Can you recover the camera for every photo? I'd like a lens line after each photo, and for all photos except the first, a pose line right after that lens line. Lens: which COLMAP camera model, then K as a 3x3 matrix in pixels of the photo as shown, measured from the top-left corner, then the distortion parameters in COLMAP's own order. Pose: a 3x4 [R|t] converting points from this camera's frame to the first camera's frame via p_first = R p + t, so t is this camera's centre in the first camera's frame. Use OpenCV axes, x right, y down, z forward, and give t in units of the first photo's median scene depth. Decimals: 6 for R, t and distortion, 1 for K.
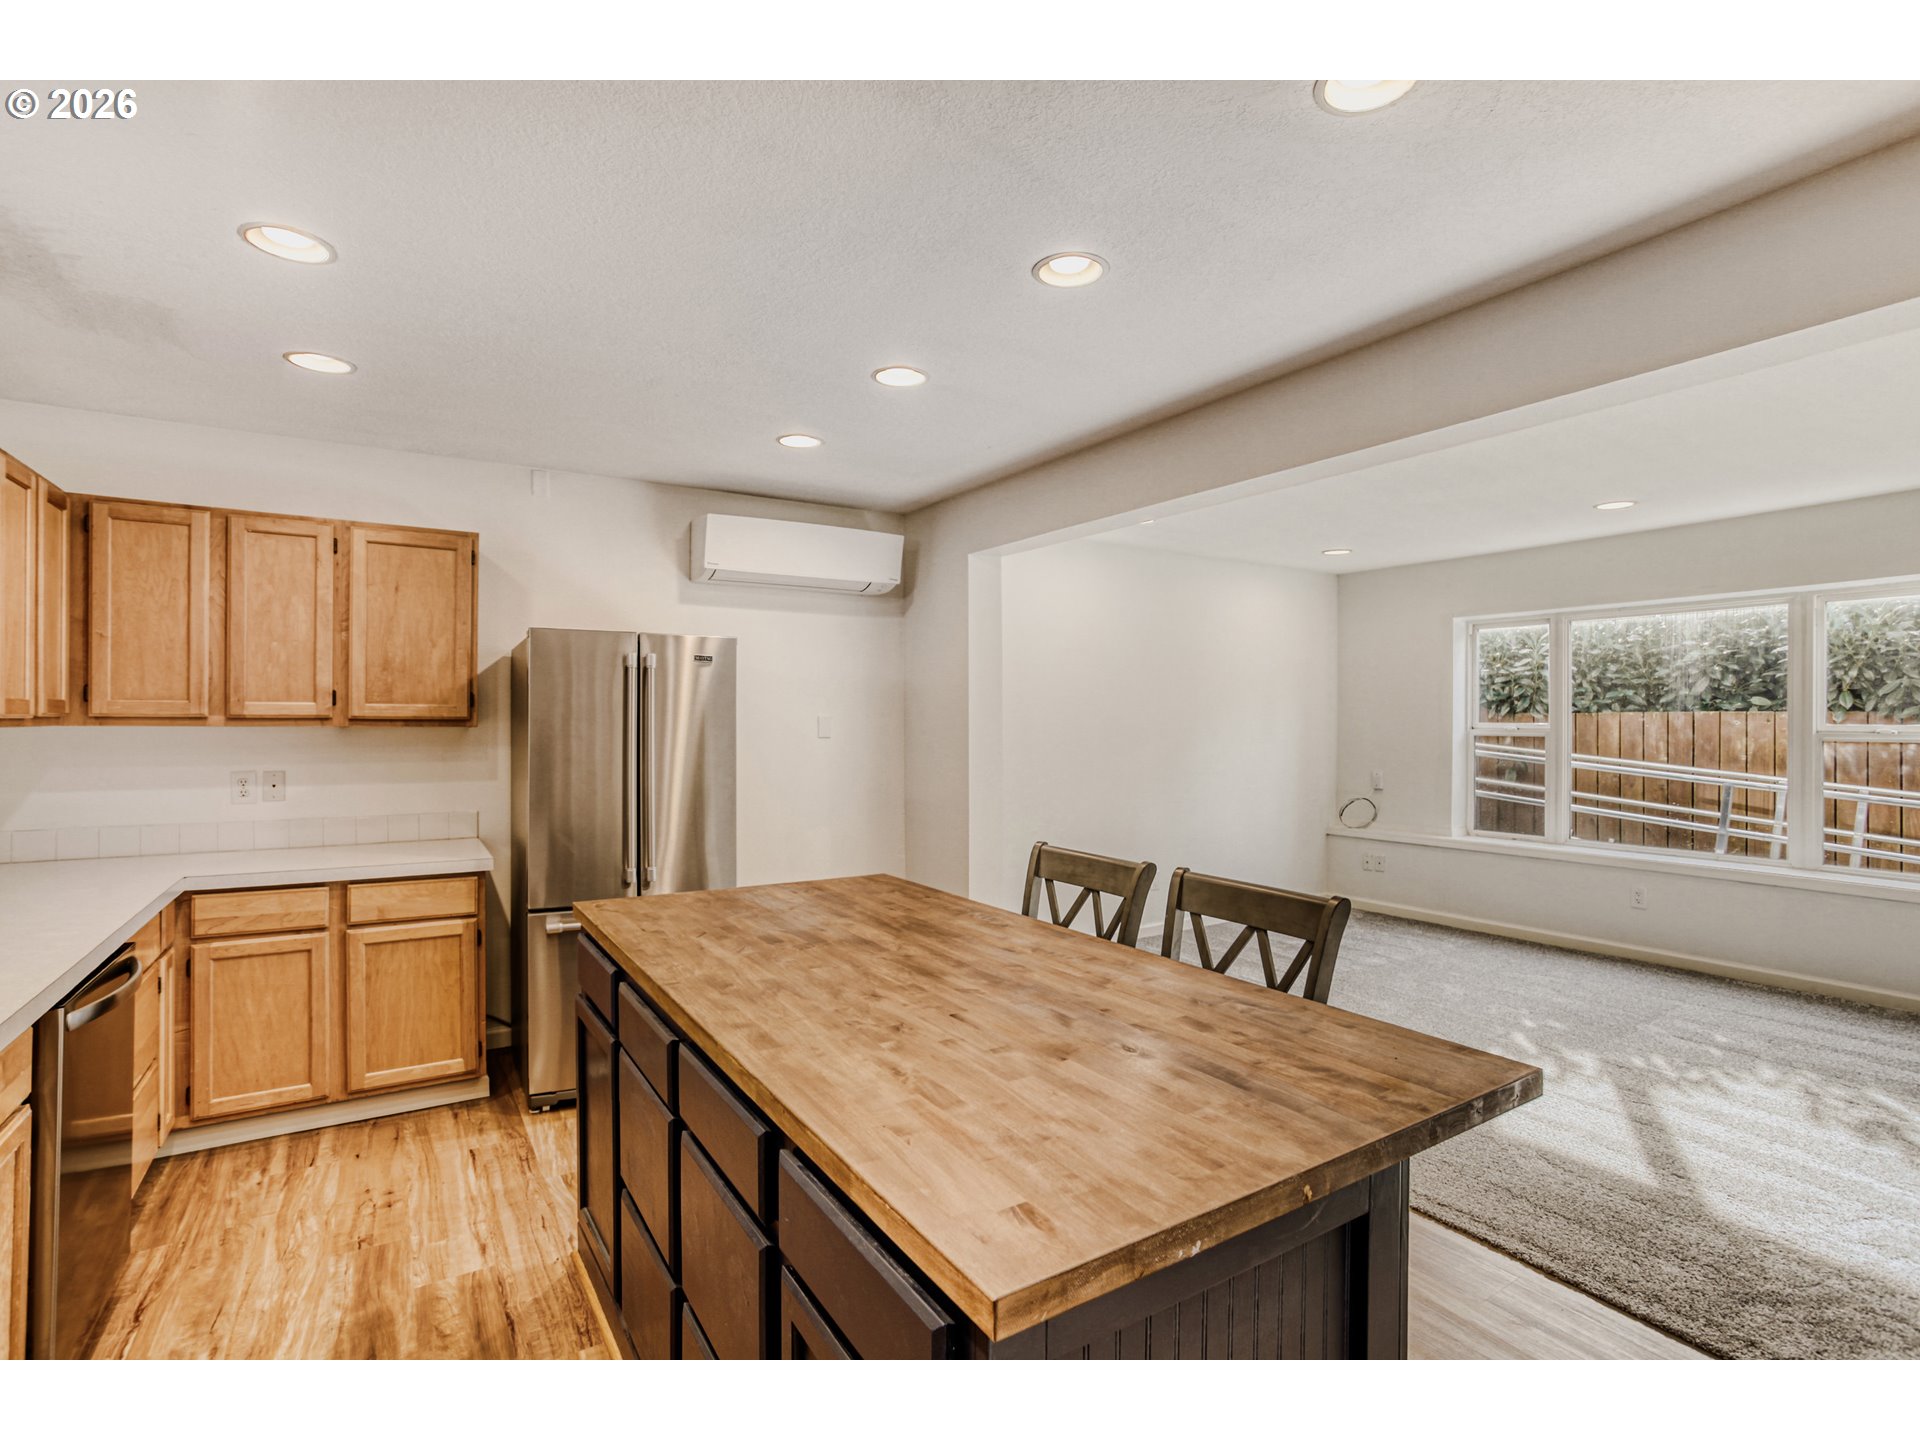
lens RADIAL K [[939.0, 0, 960.0], [0, 939.0, 720.0], [0, 0, 1]] dist [-0.047933, 0.030025]
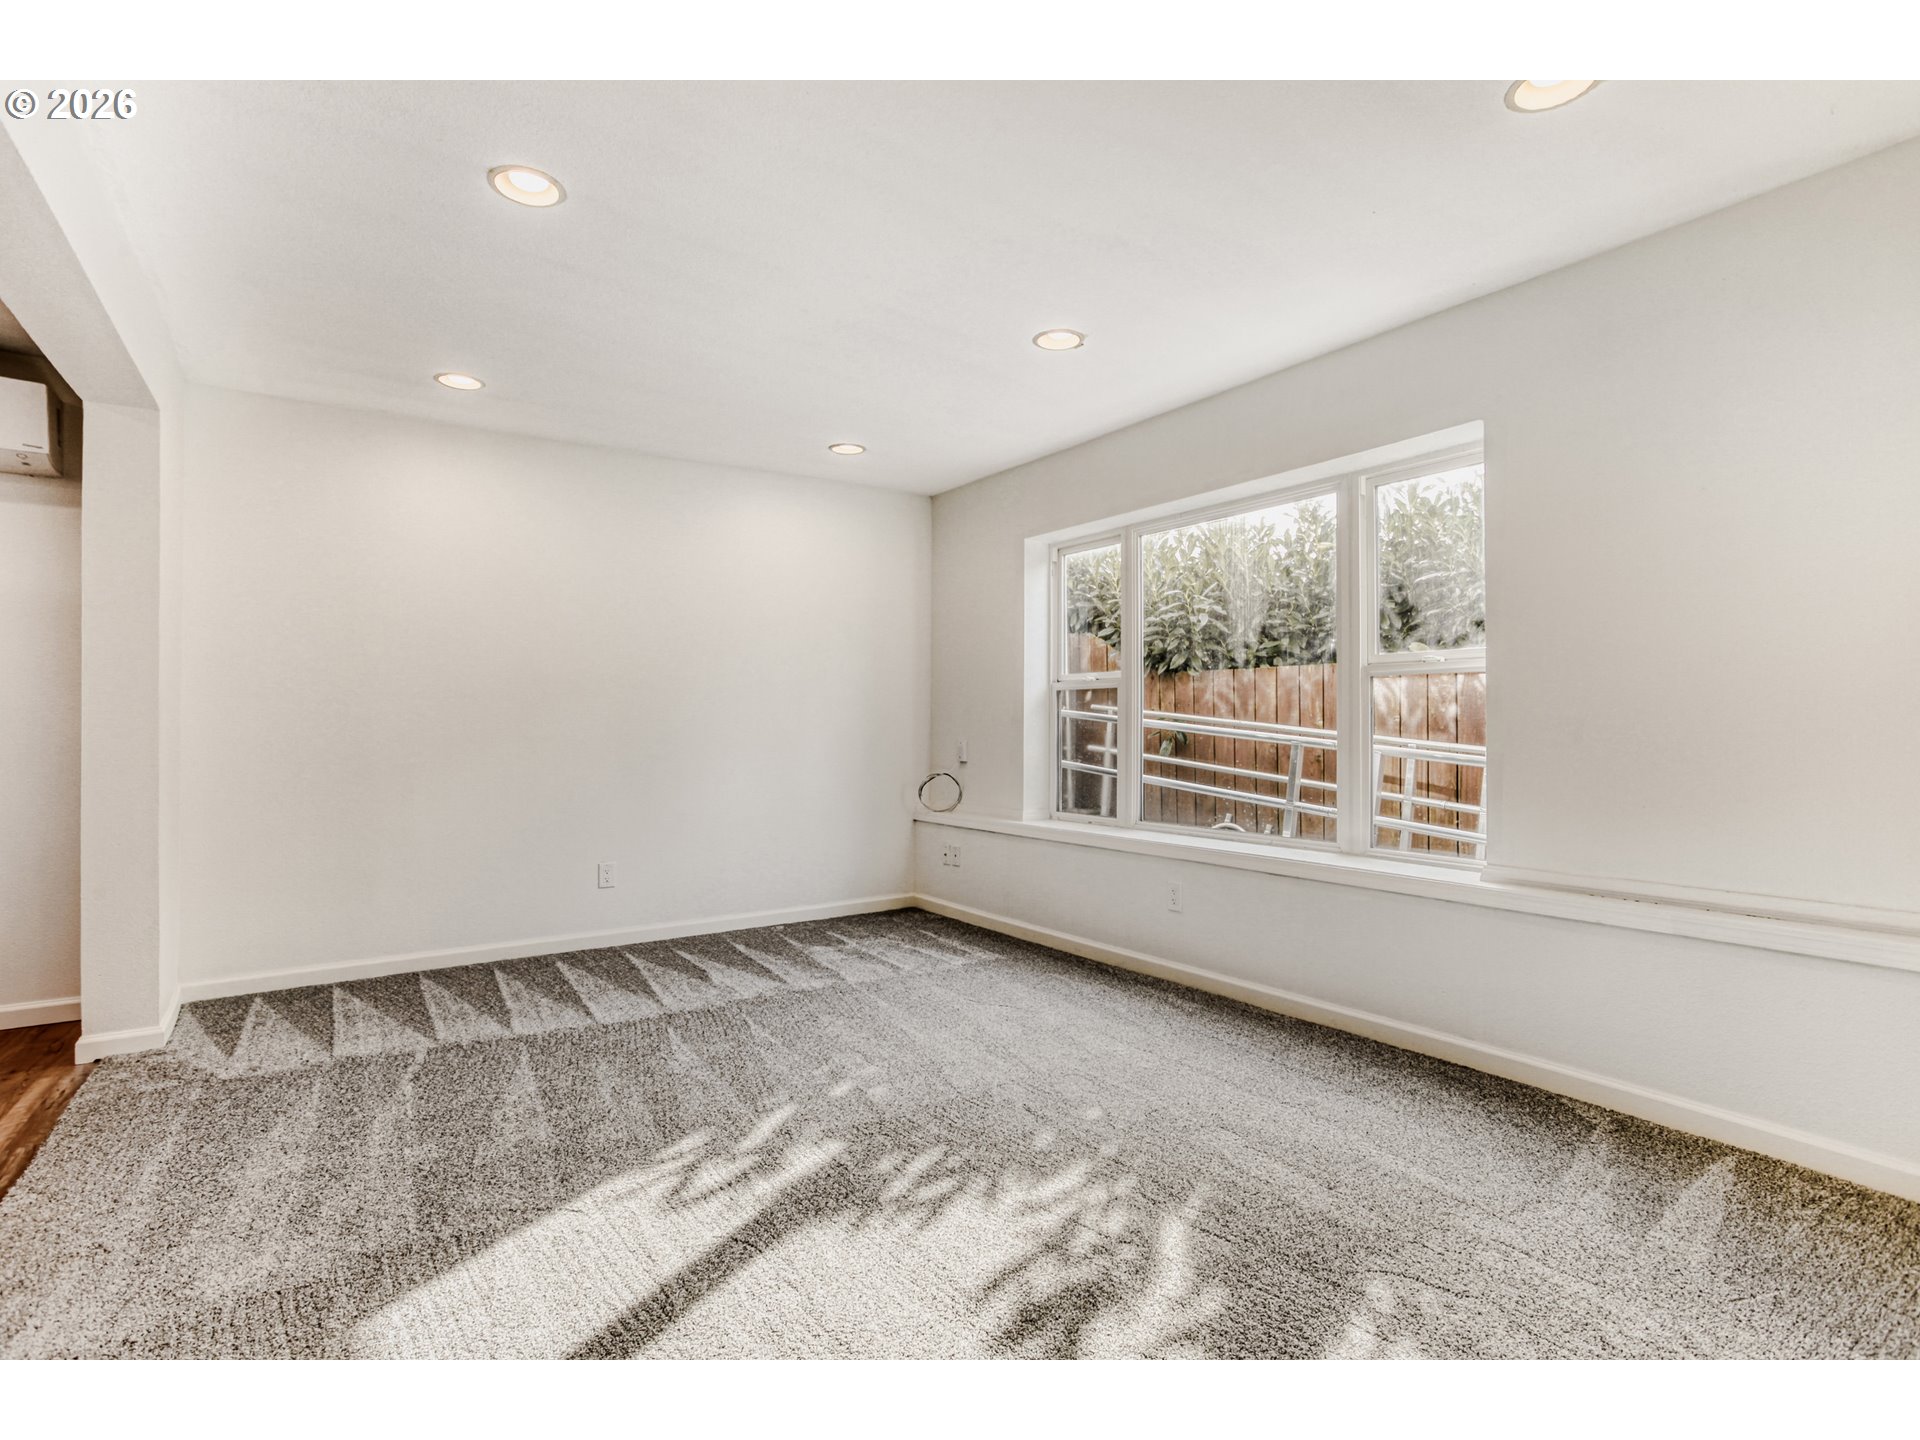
lens RADIAL K [[939.0, 0, 960.0], [0, 939.0, 720.0], [0, 0, 1]] dist [-0.047933, 0.030025]
pose [[0.998863, -0.006124, 0.047285, 0.286275], [0.006296, 0.999974, -0.003481, 0.028744], [-0.047262, 0.003774, 0.998875, 0.141595]]
